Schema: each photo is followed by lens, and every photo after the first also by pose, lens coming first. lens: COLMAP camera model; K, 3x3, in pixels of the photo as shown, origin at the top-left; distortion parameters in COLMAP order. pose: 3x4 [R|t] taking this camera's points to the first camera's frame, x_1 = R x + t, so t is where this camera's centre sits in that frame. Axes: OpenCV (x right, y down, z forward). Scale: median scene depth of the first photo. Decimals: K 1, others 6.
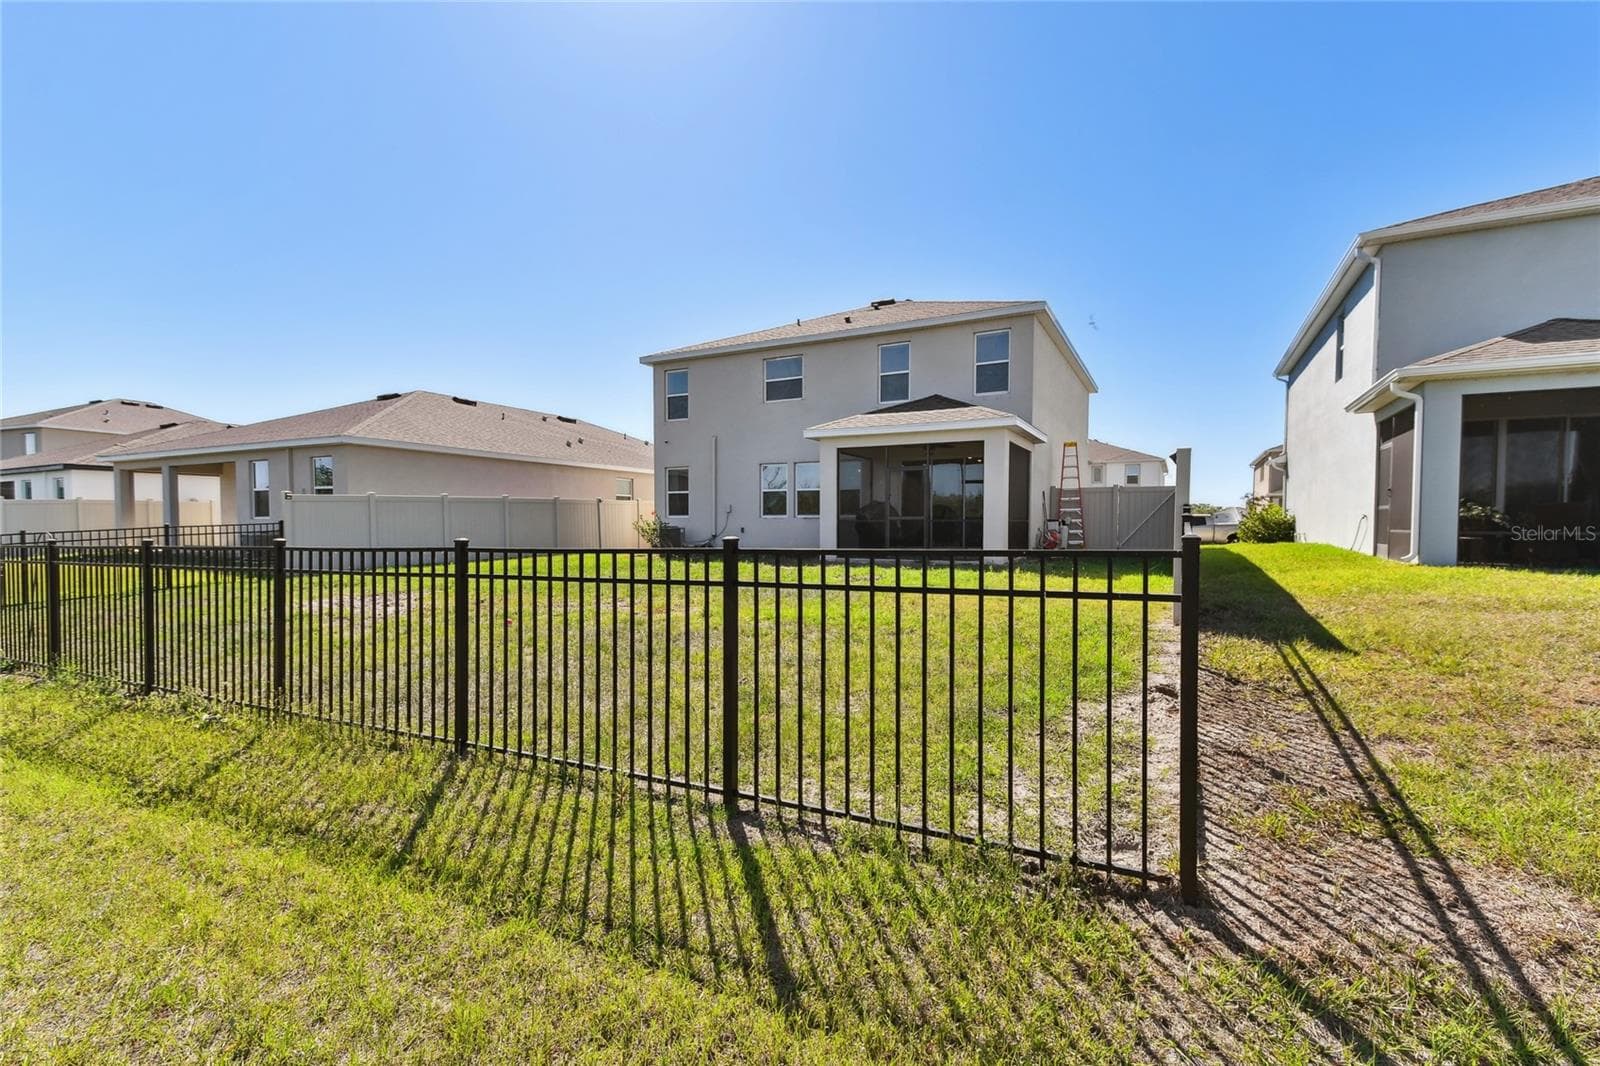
lens RADIAL K [[722.4, 0, 804.6], [0, 722.4, 553.7], [0, 0, 1]] dist [0.014230, -0.000912]
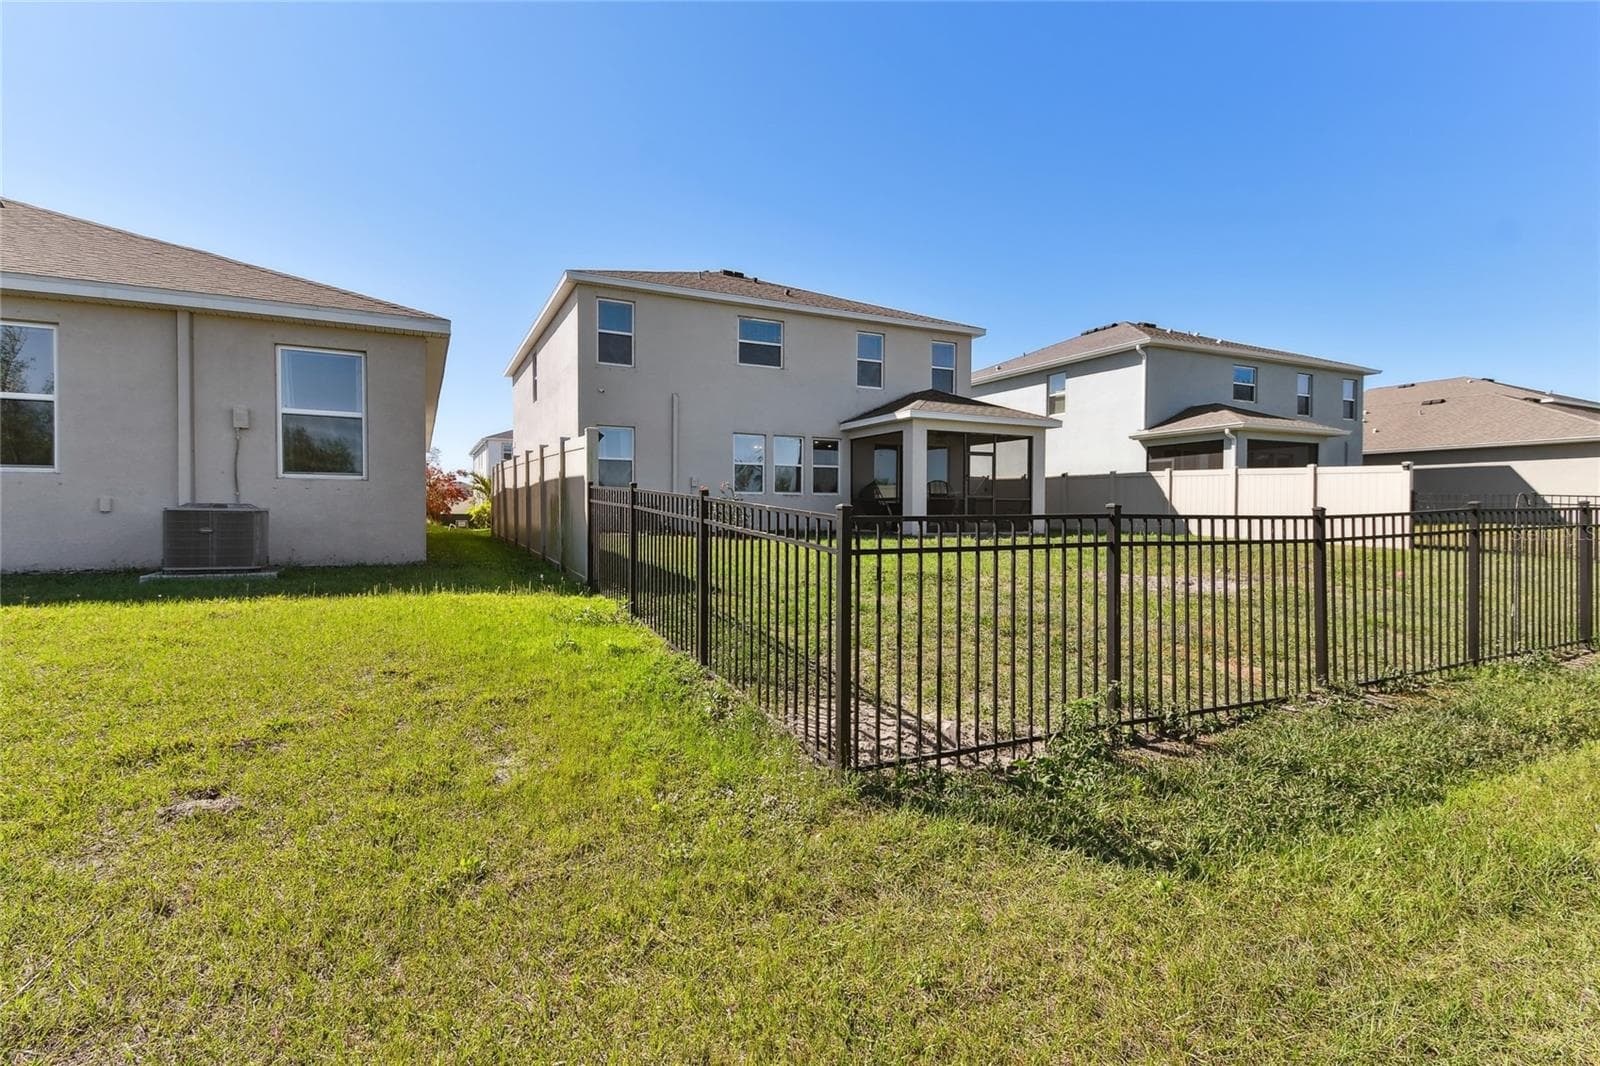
lens RADIAL K [[773.5, 0, 800.0], [0, 773.5, 533.0], [0, 0, 1]] dist [0.015020, -0.000215]
pose [[0.576799, -0.019786, 0.816646, -0.805723], [0.031744, 0.999494, 0.001795, -0.001459], [-0.816269, 0.024888, 0.577136, 0.402136]]
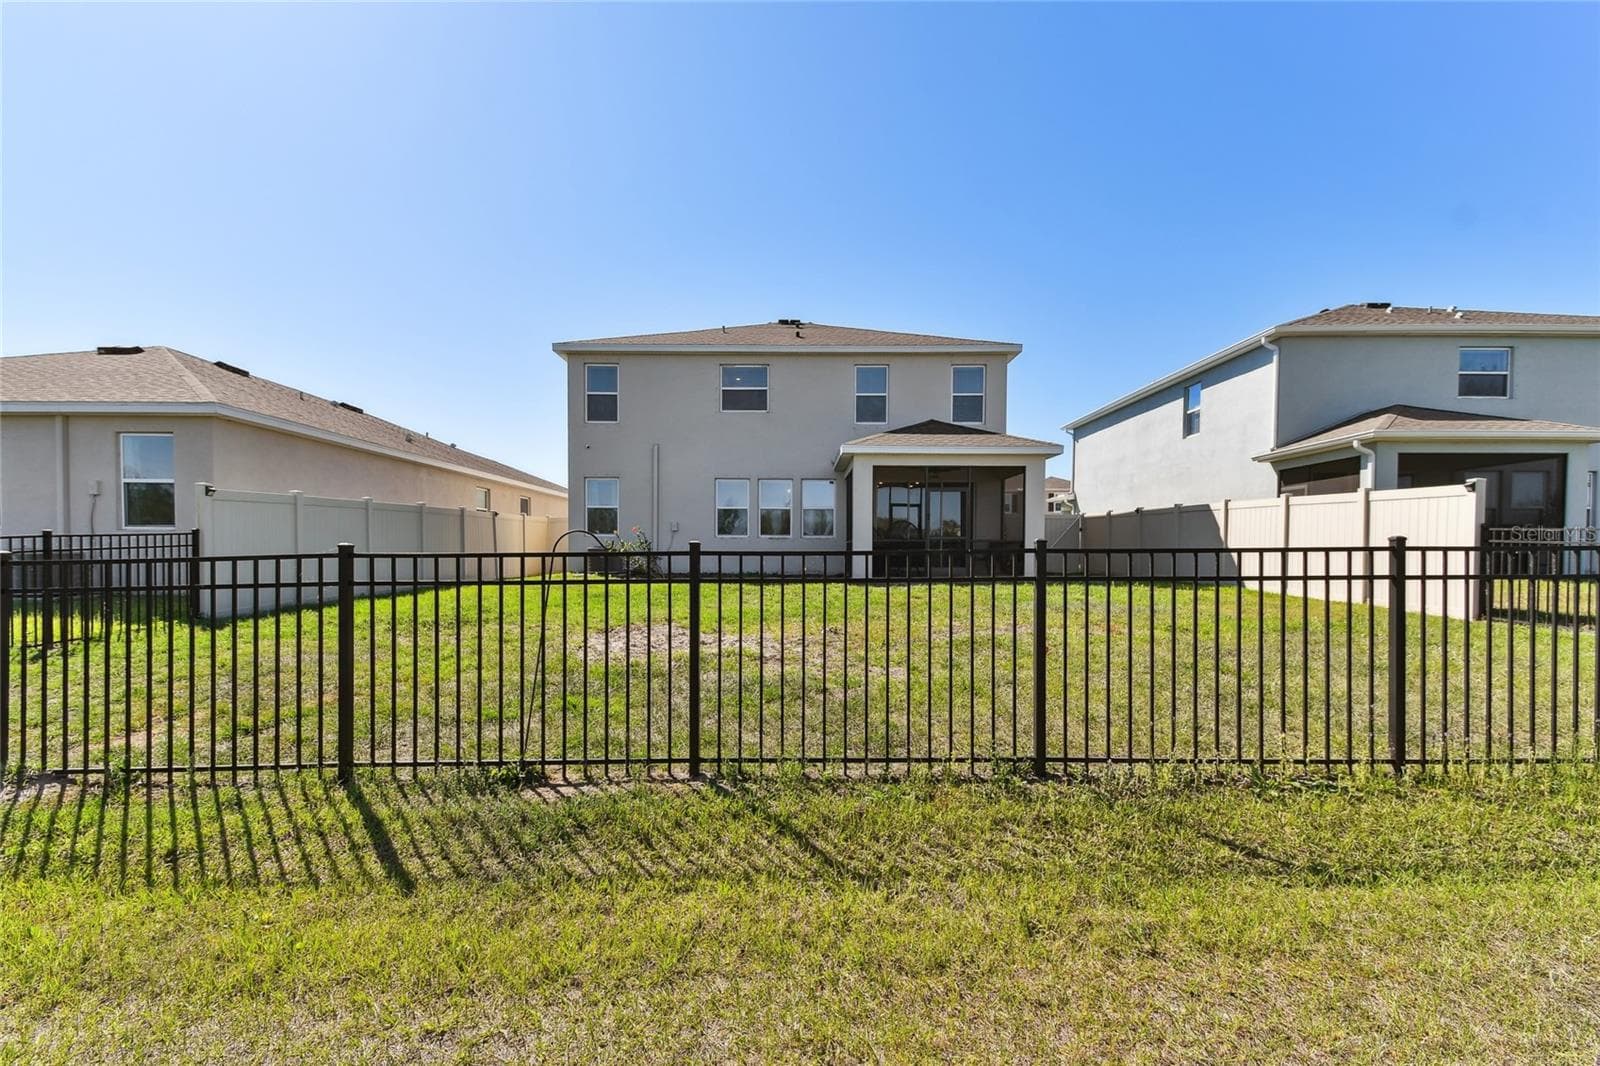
lens RADIAL K [[722.4, 0, 804.6], [0, 722.4, 553.7], [0, 0, 1]] dist [0.014230, -0.000912]
pose [[0.886779, 0.001579, 0.462191, -0.389299], [0.015660, 0.999317, -0.033460, 0.002199], [-0.461929, 0.036909, 0.886149, 0.152910]]
